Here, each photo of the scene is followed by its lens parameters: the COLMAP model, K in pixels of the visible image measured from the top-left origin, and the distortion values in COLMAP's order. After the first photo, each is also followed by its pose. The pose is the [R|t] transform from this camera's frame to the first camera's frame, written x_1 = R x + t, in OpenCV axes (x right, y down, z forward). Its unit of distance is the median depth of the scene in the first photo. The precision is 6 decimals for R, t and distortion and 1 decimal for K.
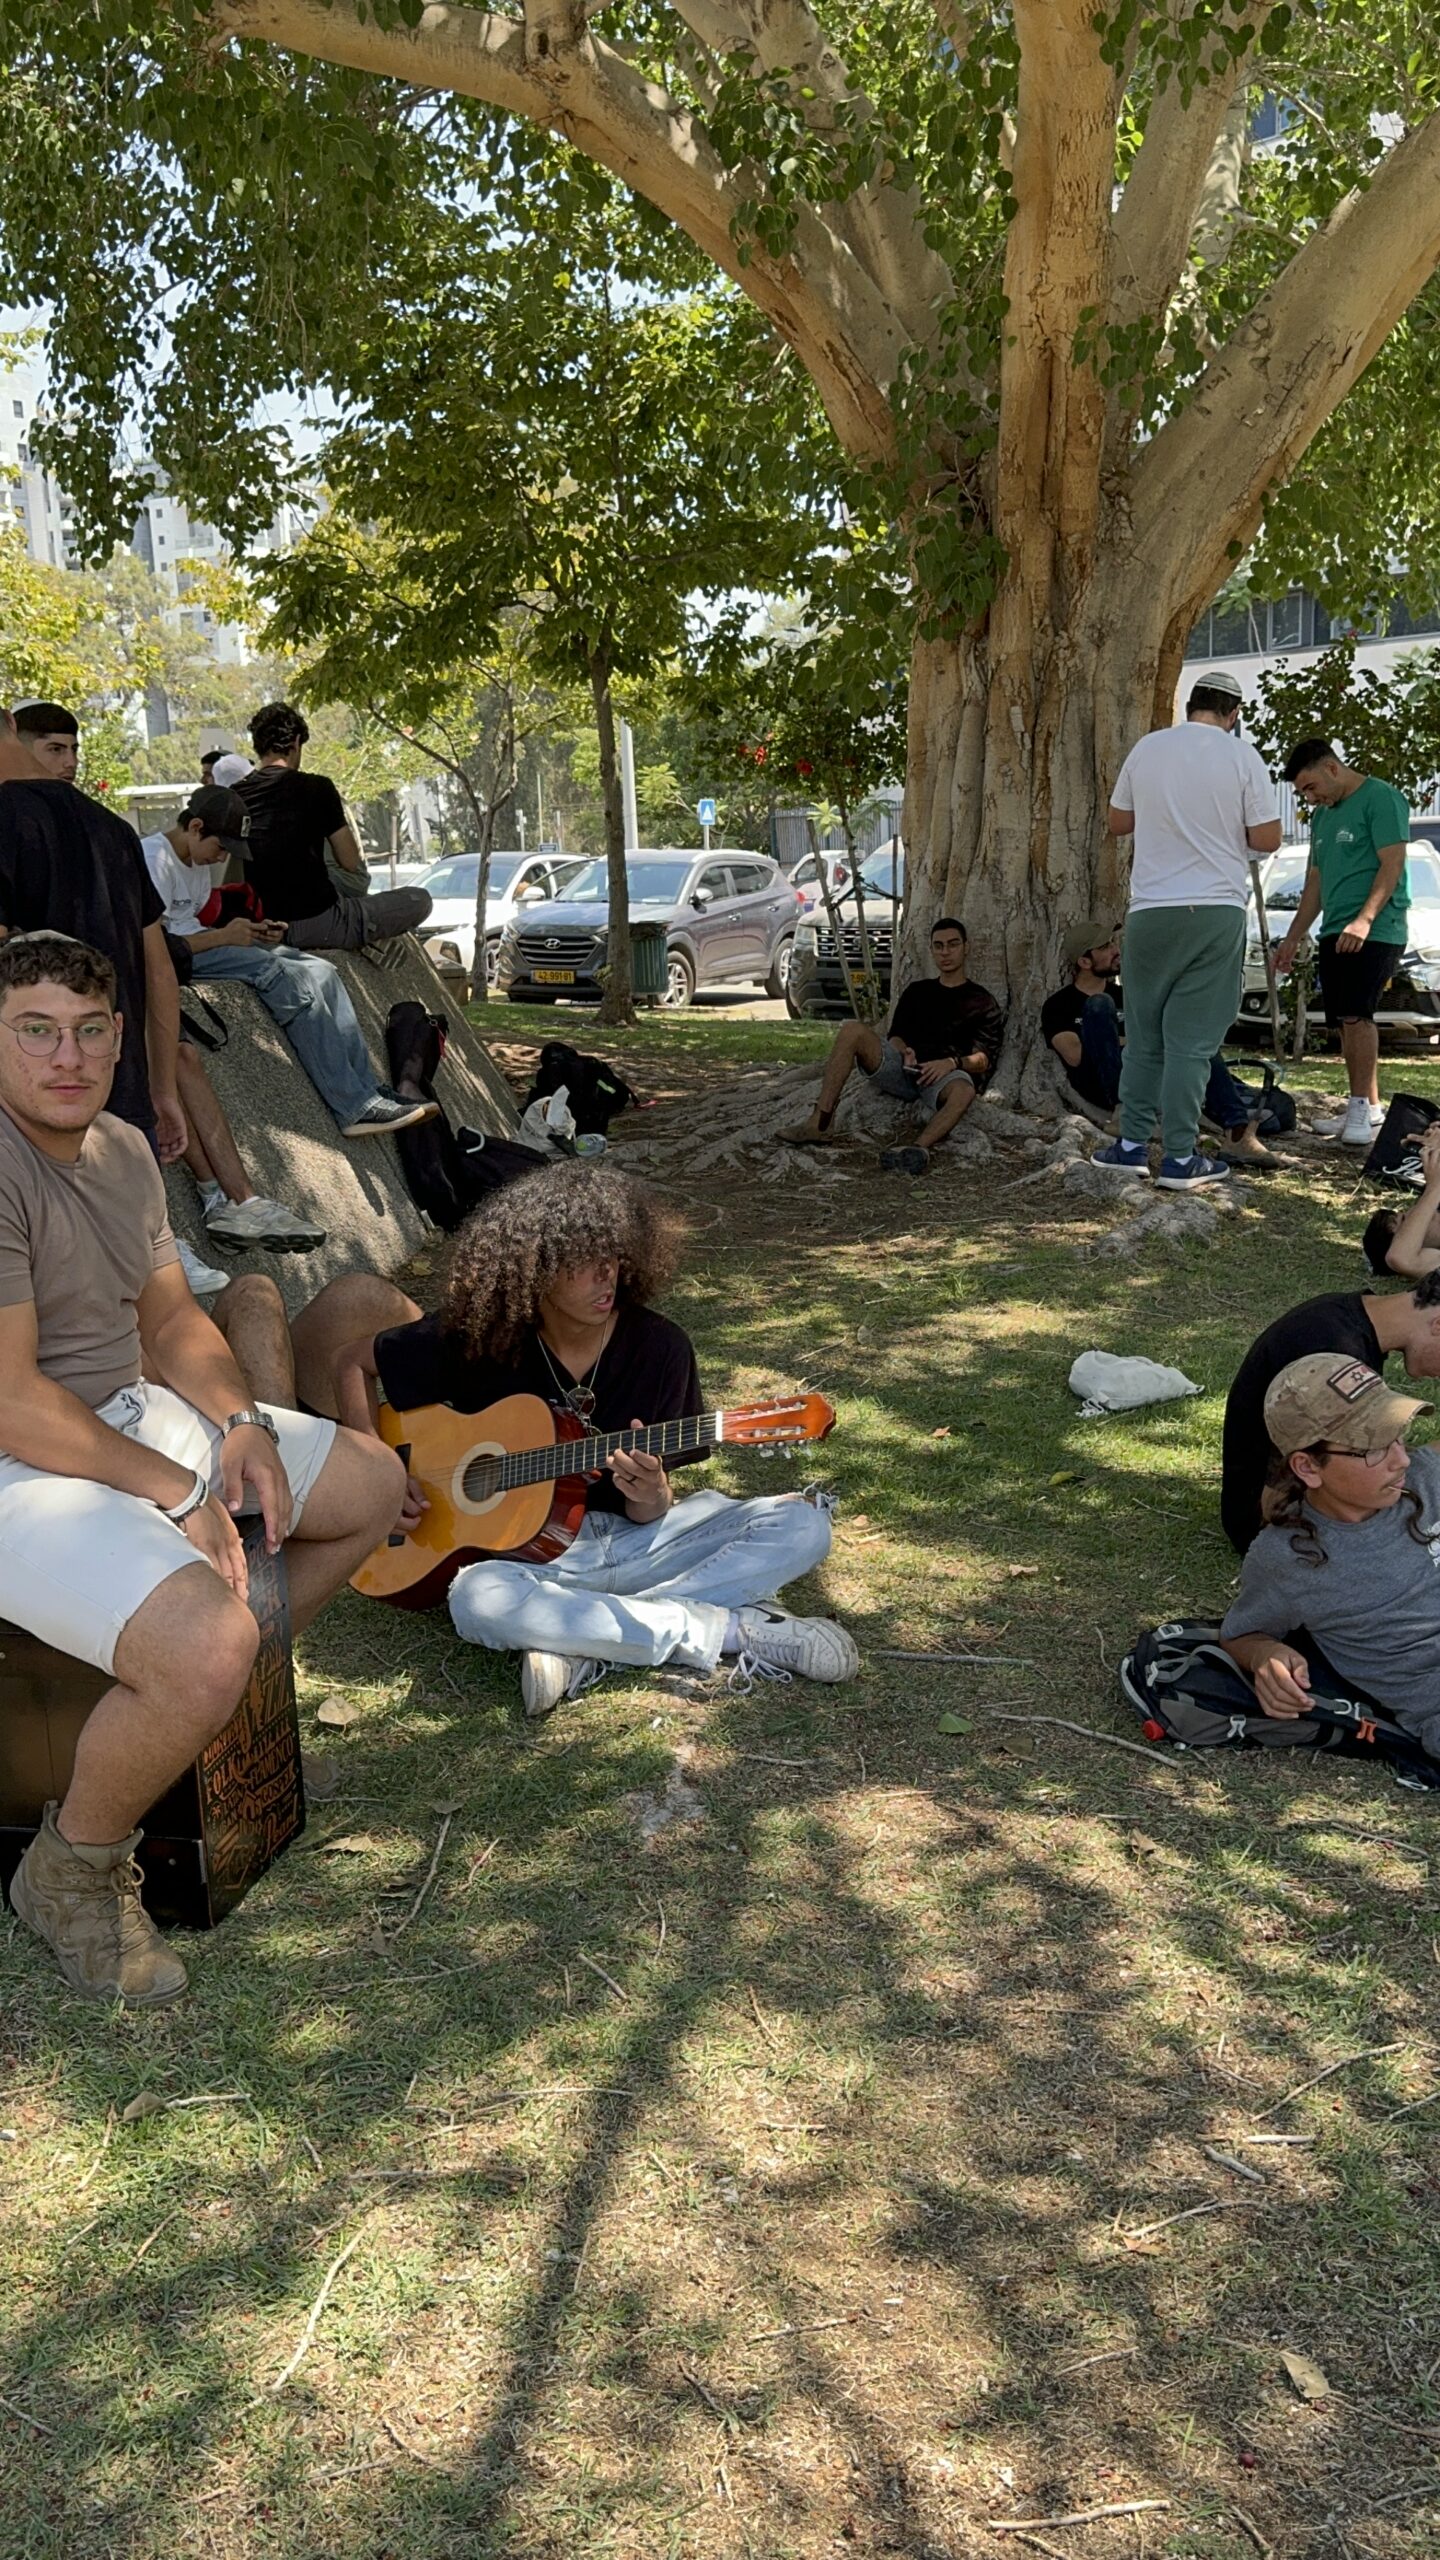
lens RADIAL K [[2268.1, 0, 777.1], [0, 2268.1, 1331.9], [0, 0, 1]] dist [0.083521, -0.133958]
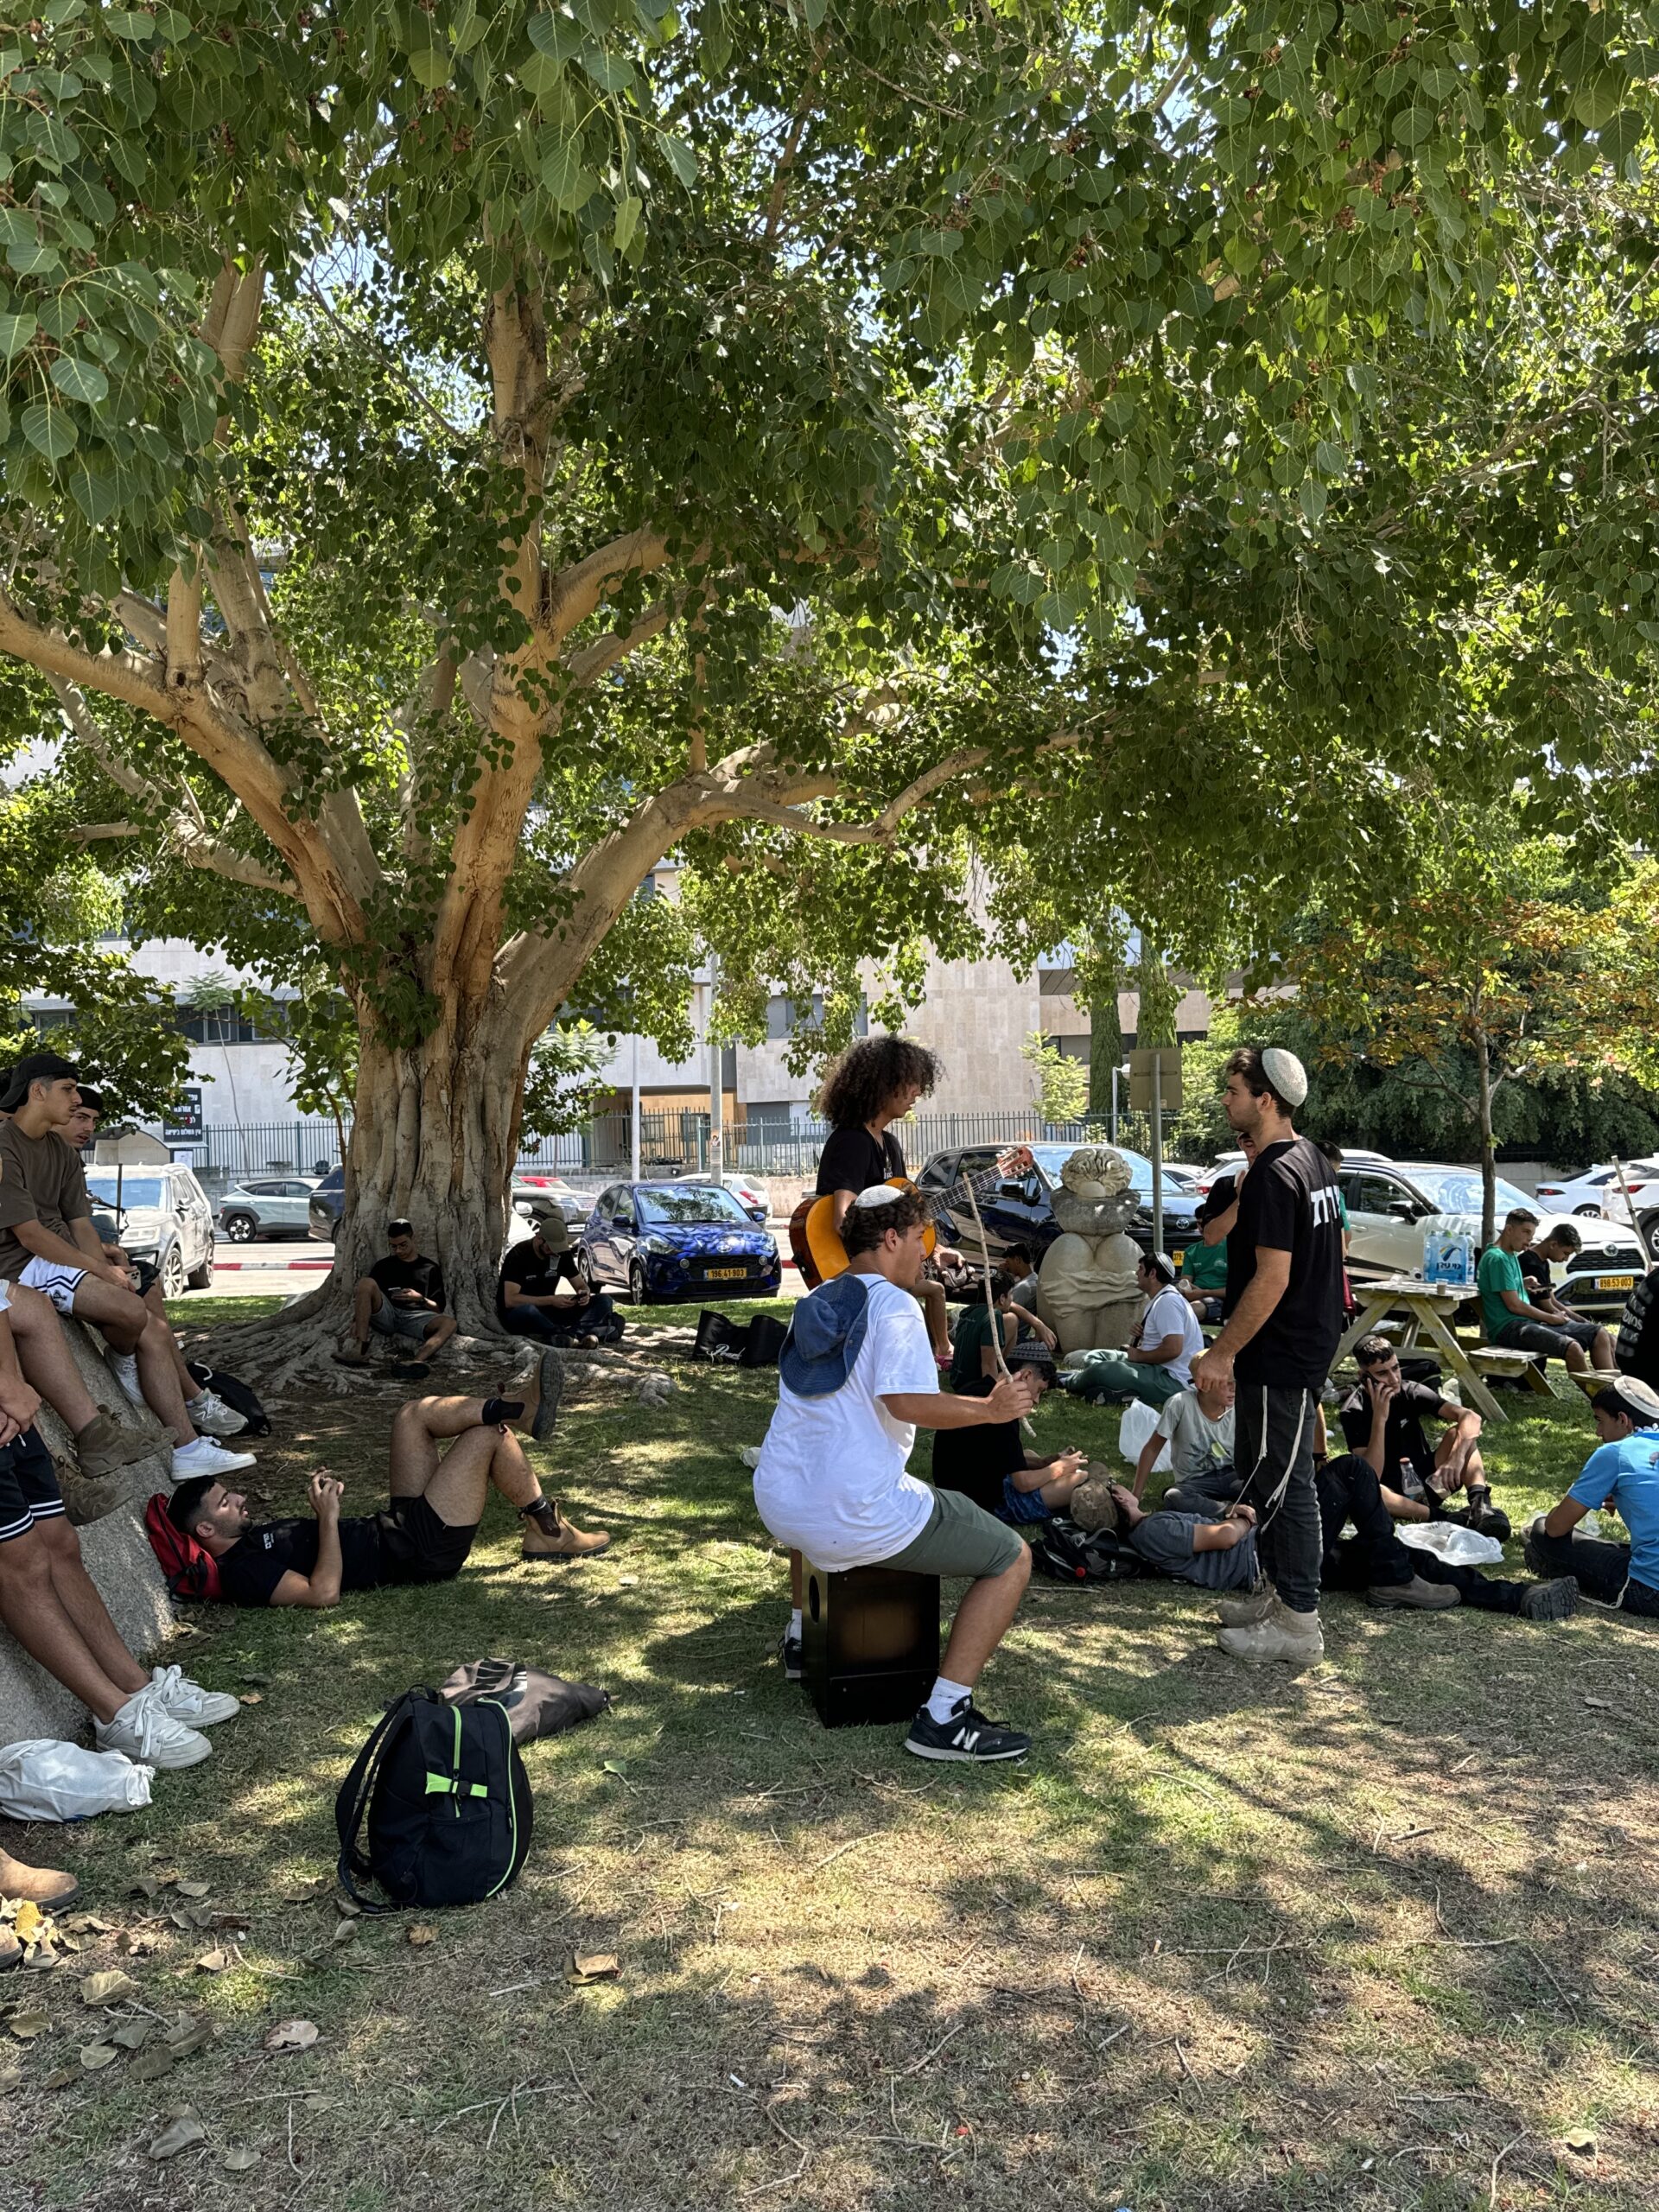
lens RADIAL K [[1583.7, 0, 841.2], [0, 1583.7, 1095.4], [0, 0, 1]] dist [0.037699, -0.037252]
pose [[0.785232, 0.034689, 0.618230, -0.382993], [0.124369, 0.969247, -0.212348, 0.007705], [-0.606583, 0.243631, 0.756770, -0.037258]]
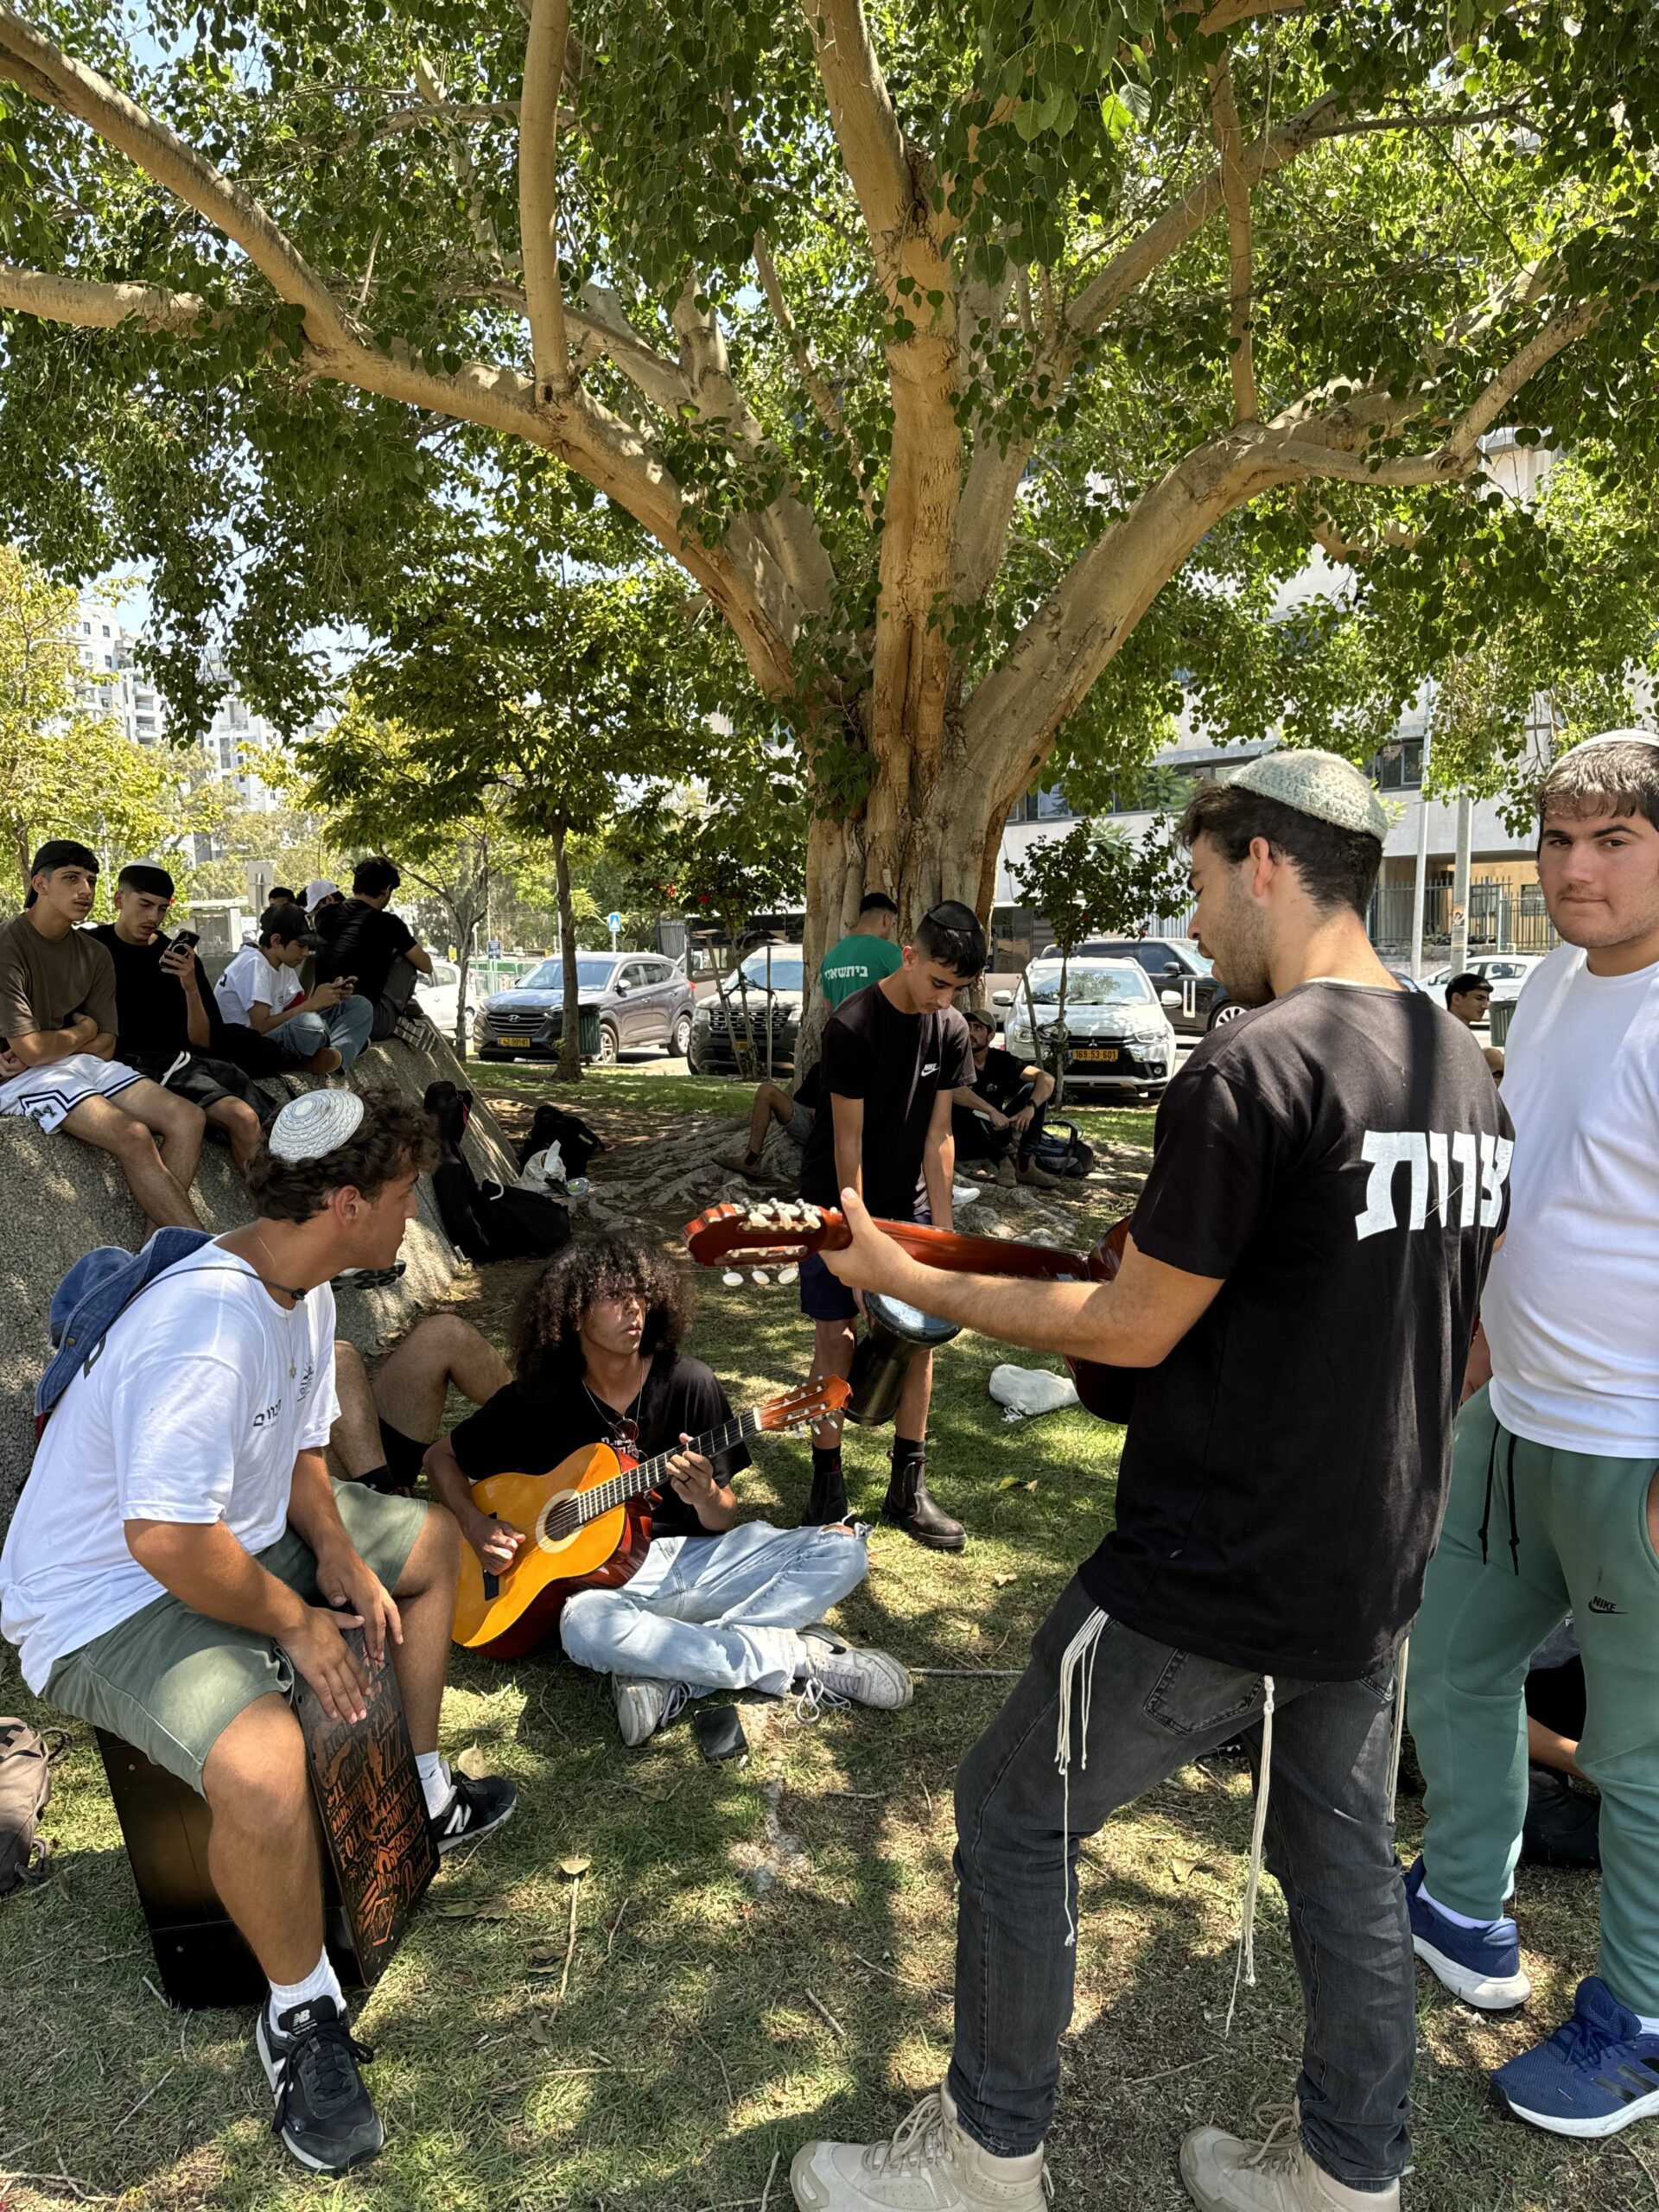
lens RADIAL K [[1583.7, 0, 844.2], [0, 1583.7, 1144.3], [0, 0, 1]] dist [0.037699, -0.037252]
pose [[0.992214, -0.004664, 0.124458, -0.042696], [0.014838, 0.996608, -0.080941, -0.029618], [-0.123658, 0.082158, 0.988918, 0.064321]]
